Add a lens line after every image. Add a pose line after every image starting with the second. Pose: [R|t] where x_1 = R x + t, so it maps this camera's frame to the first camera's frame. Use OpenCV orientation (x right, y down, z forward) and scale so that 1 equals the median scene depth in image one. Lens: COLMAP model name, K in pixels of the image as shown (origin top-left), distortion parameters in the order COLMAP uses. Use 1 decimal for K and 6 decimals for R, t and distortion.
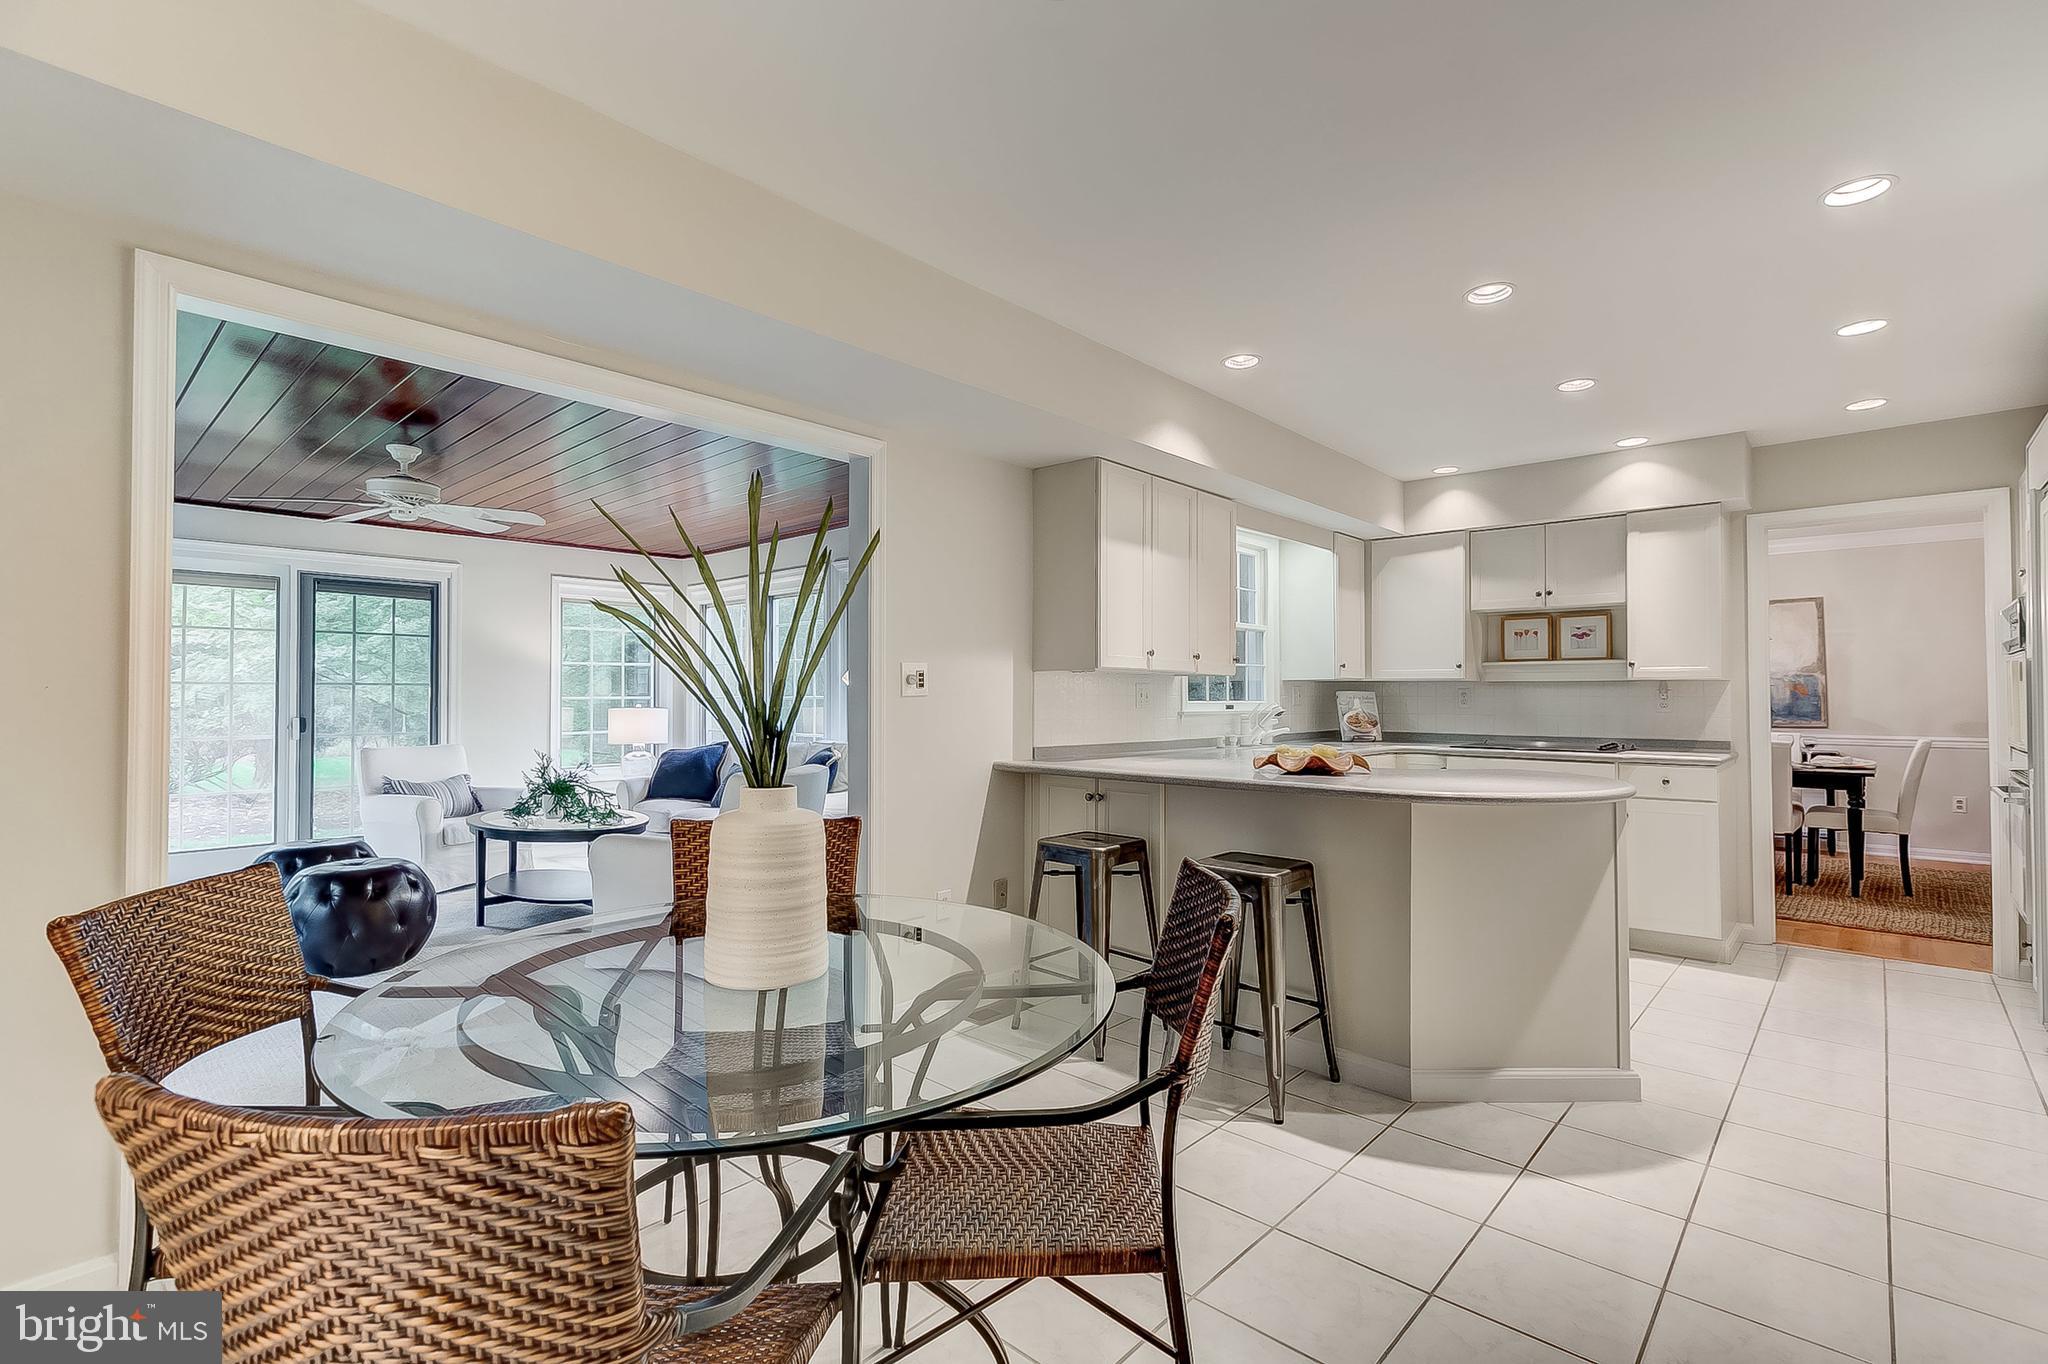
lens RADIAL K [[944.3, 0, 1024.0], [0, 944.3, 682.0], [0, 0, 1]] dist [0.000379, -0.000882]
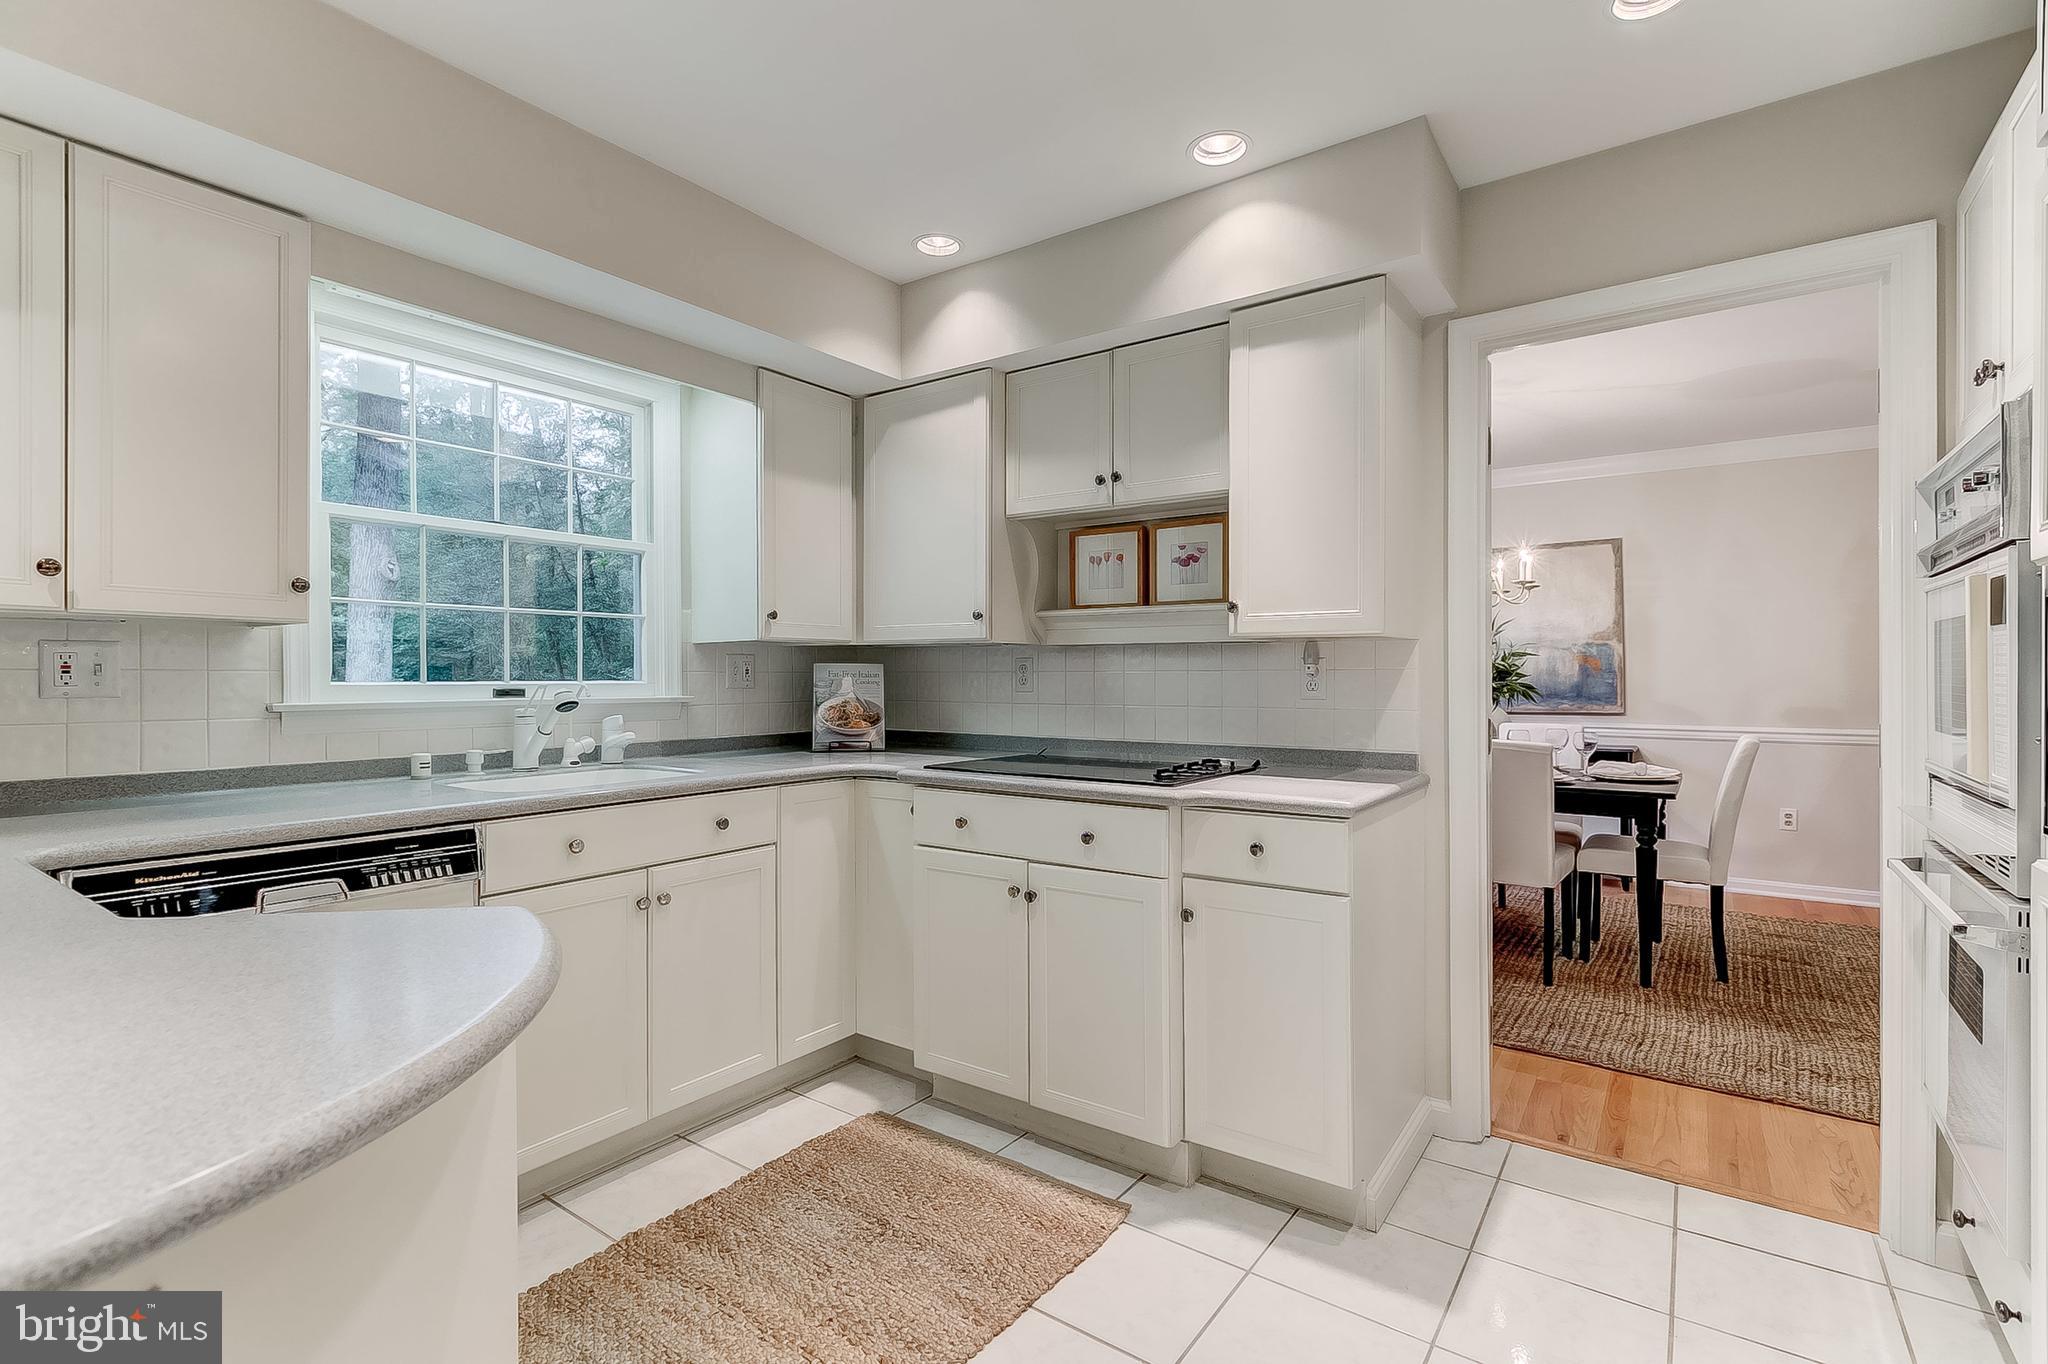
lens RADIAL K [[928.4, 0, 1030.1], [0, 928.4, 681.1], [0, 0, 1]] dist [0.000790, 0.000136]
pose [[0.993848, -0.003805, 0.110690, 0.431074], [0.001681, 0.999813, 0.019269, 0.010640], [-0.110742, -0.018964, 0.993668, 0.461451]]
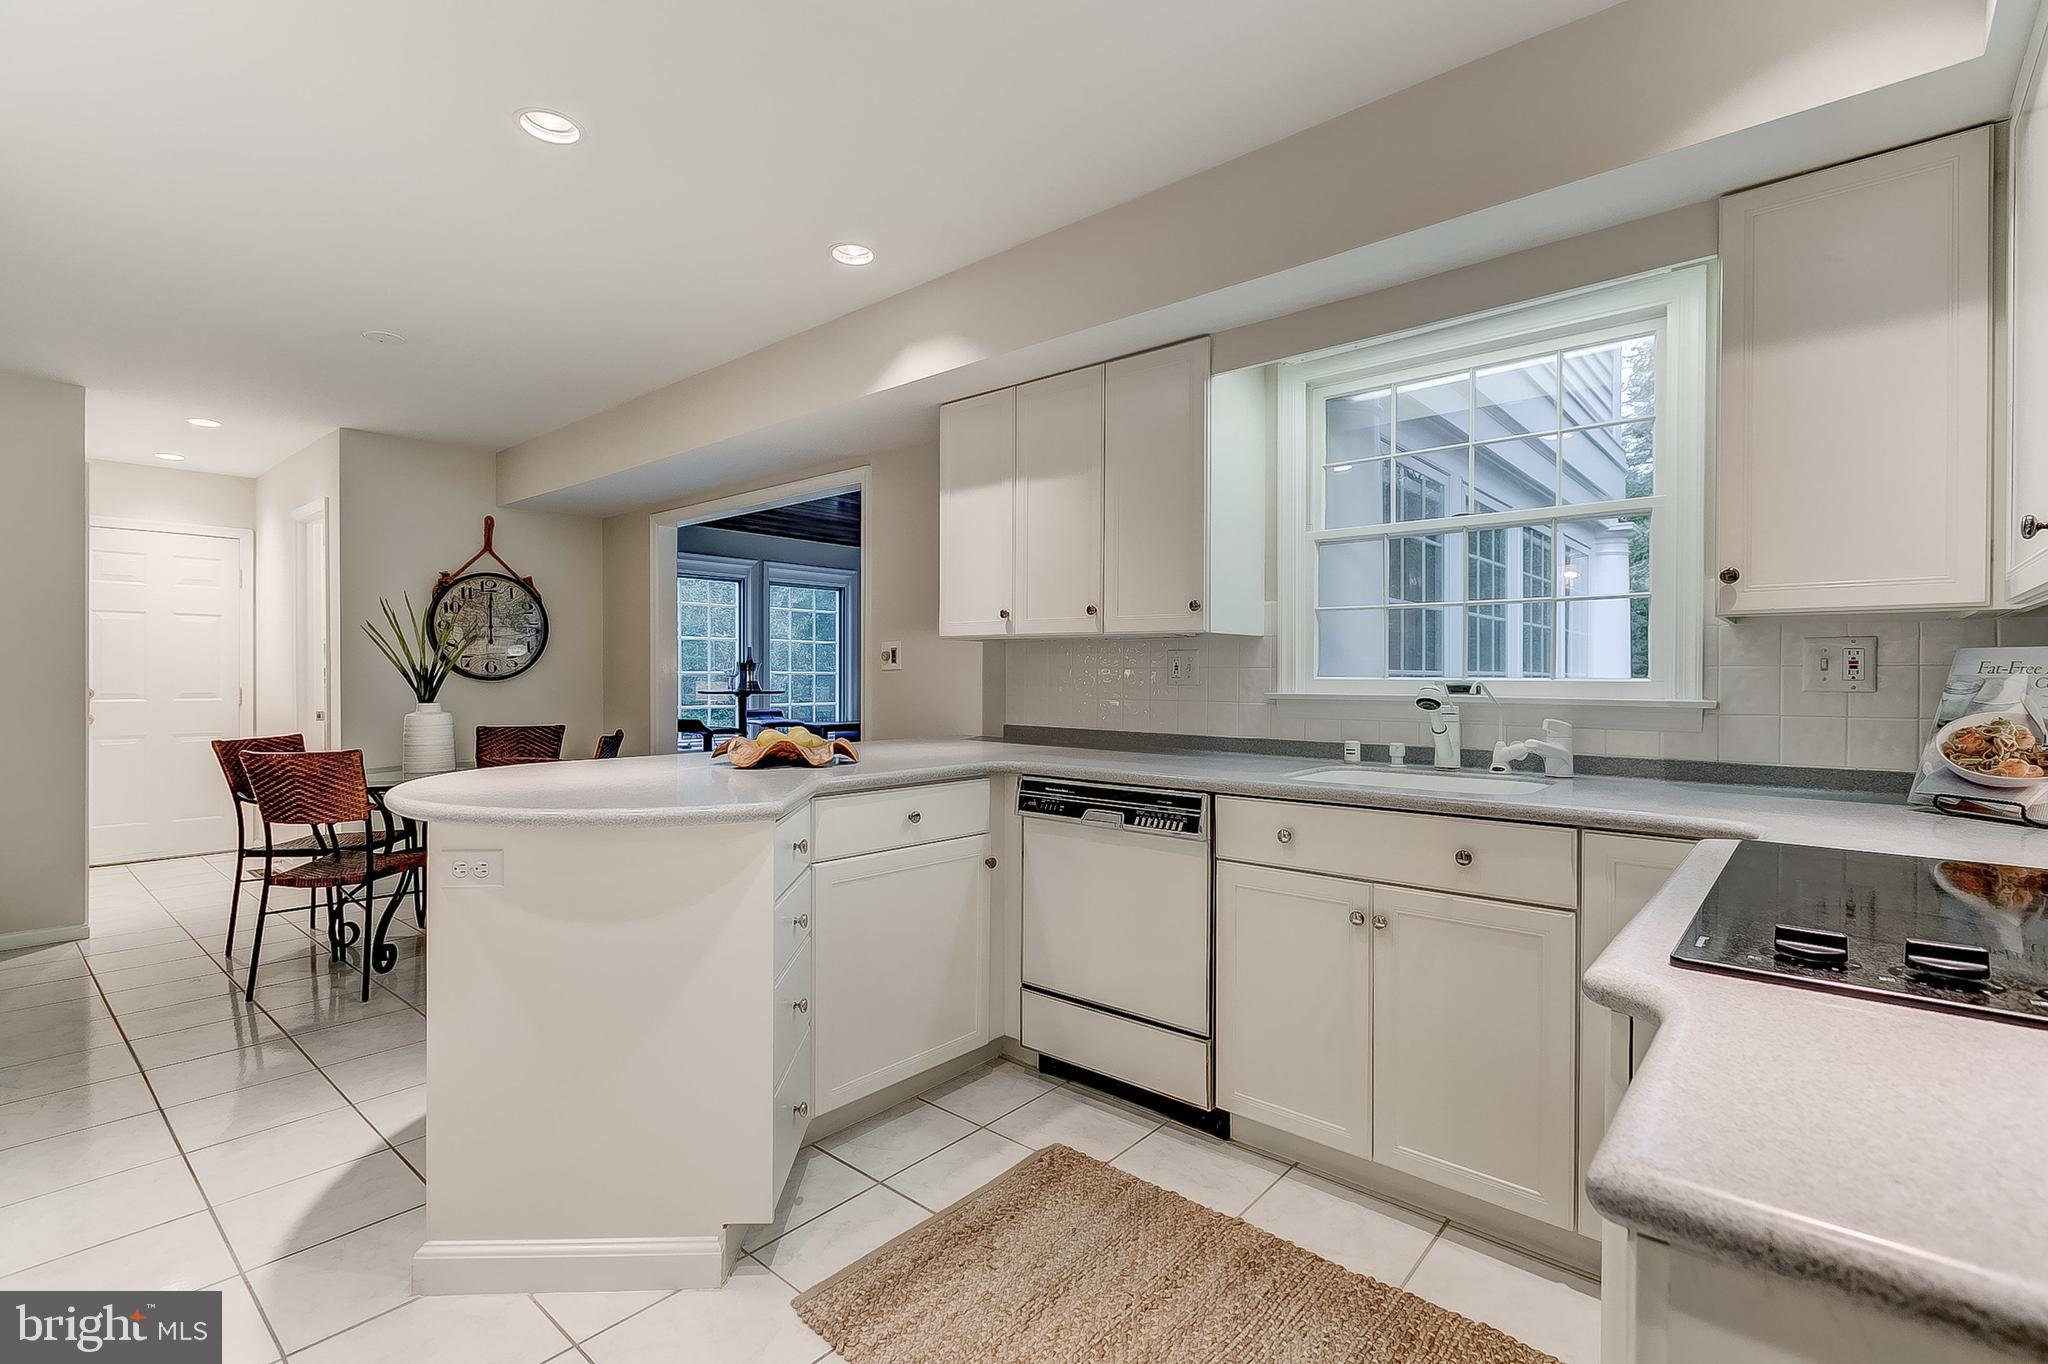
lens RADIAL K [[930.9, 0, 1012.3], [0, 930.9, 678.3], [0, 0, 1]] dist [0.006409, -0.000073]
pose [[0.016197, 0.001987, -0.999867, 0.683341], [0.012266, 0.999922, 0.002186, 0.016421], [0.999794, -0.012300, 0.016171, 0.741055]]
